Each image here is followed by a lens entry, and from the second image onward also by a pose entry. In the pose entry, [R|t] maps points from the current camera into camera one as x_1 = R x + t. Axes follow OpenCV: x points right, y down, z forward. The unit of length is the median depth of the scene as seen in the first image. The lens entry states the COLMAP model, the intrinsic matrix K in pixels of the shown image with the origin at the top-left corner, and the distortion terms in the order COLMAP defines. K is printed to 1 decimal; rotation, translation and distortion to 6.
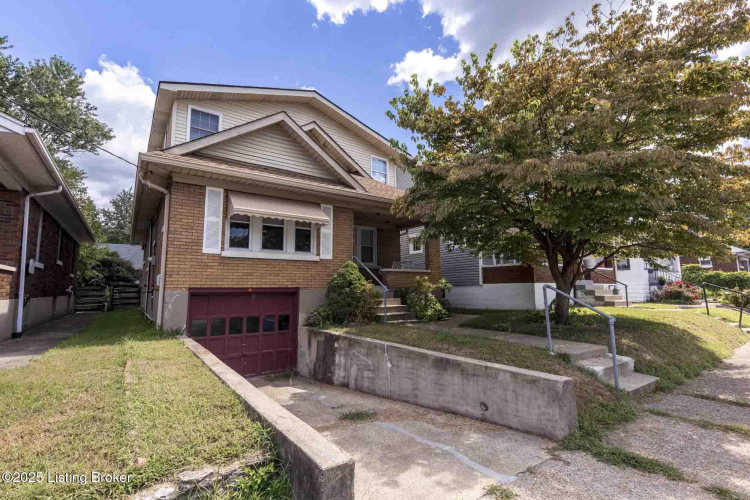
lens RADIAL K [[358.5, 0, 372.8], [0, 358.5, 248.8], [0, 0, 1]] dist [0.002180, 0.000143]
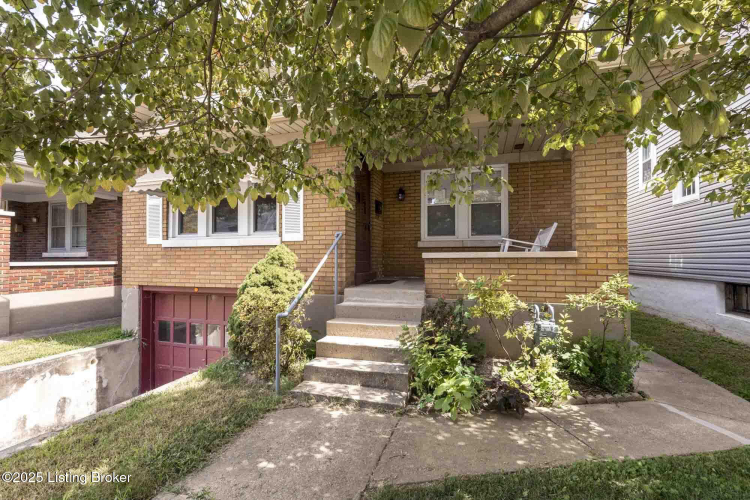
lens RADIAL K [[347.9, 0, 372.8], [0, 347.9, 253.9], [0, 0, 1]] dist [0.001143, 0.000086]
pose [[0.592946, -0.006517, -0.805216, 0.457389], [0.088570, 0.994428, 0.057173, 0.032654], [0.800357, -0.105218, 0.590219, 0.891182]]
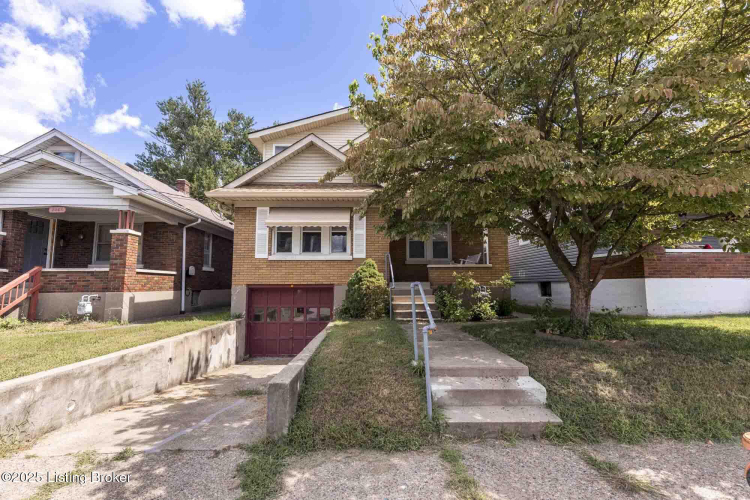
lens RADIAL K [[347.9, 0, 372.8], [0, 347.9, 253.9], [0, 0, 1]] dist [0.001143, 0.000086]
pose [[0.822517, -0.047011, -0.566795, 0.580273], [0.060729, 0.998140, 0.005340, 0.015107], [0.565490, -0.038813, 0.823842, 0.177499]]
